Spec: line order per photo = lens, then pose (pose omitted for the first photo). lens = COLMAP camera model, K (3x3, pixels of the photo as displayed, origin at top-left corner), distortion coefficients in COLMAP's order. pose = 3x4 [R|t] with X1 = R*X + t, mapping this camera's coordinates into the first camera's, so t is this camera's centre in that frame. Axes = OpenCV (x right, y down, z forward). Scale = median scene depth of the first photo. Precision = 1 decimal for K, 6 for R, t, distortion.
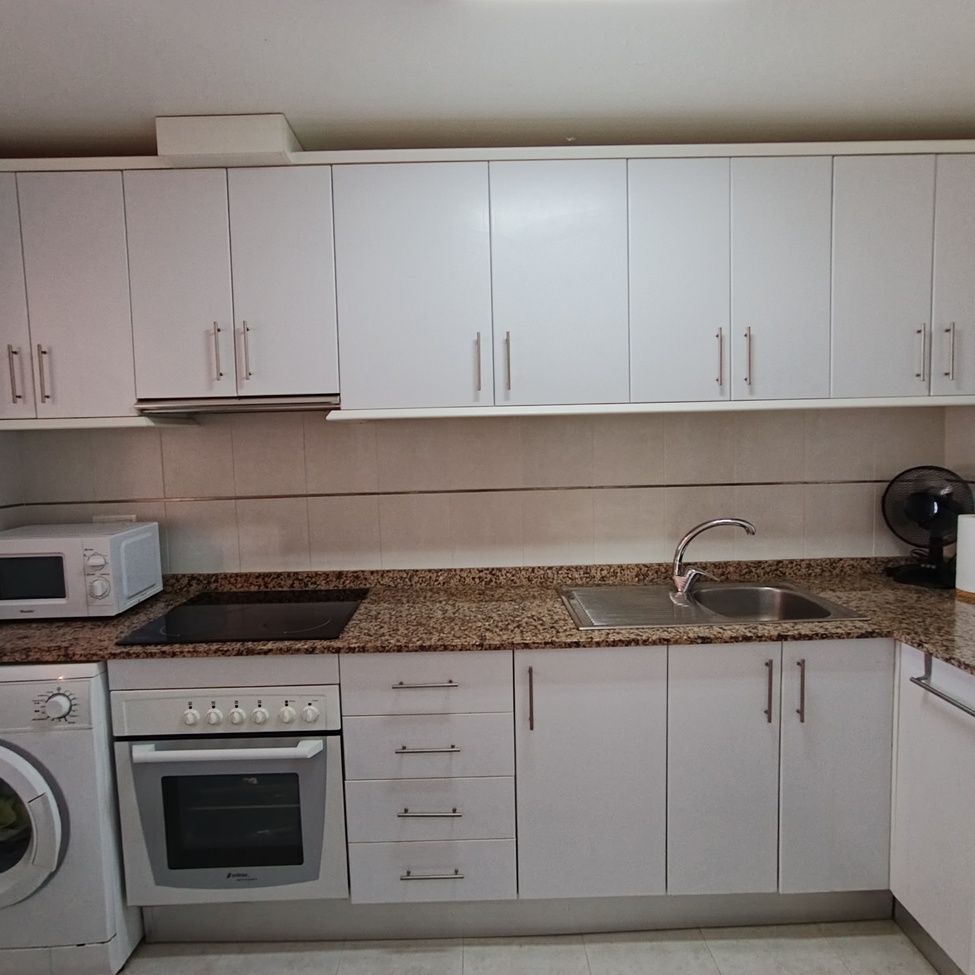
lens RADIAL K [[590.8, 0, 479.3], [0, 590.8, 483.6], [0, 0, 1]] dist [-0.036490, 0.023630]
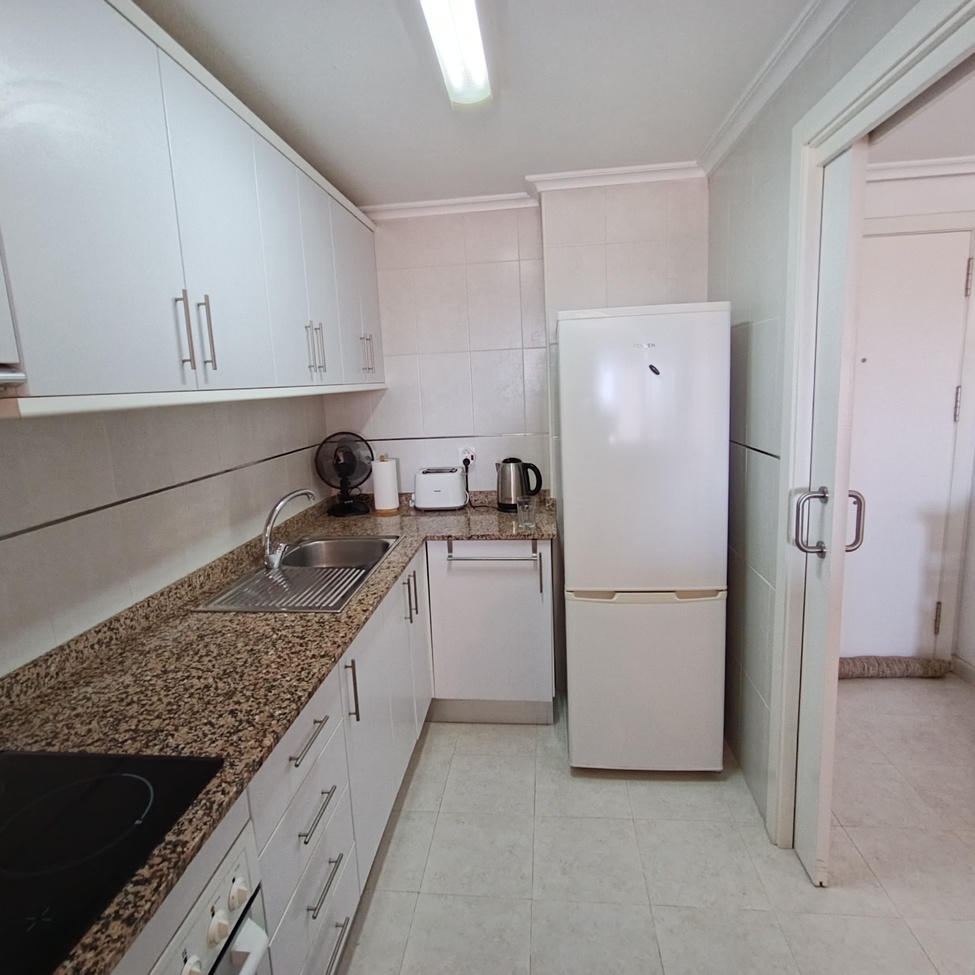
lens RADIAL K [[590.8, 0, 479.3], [0, 590.8, 483.6], [0, 0, 1]] dist [-0.036490, 0.023630]
pose [[0.120985, -0.151093, 0.981088, -0.581437], [0.112920, 0.984027, 0.137621, -0.063455], [-0.986211, 0.094134, 0.136114, 0.457395]]
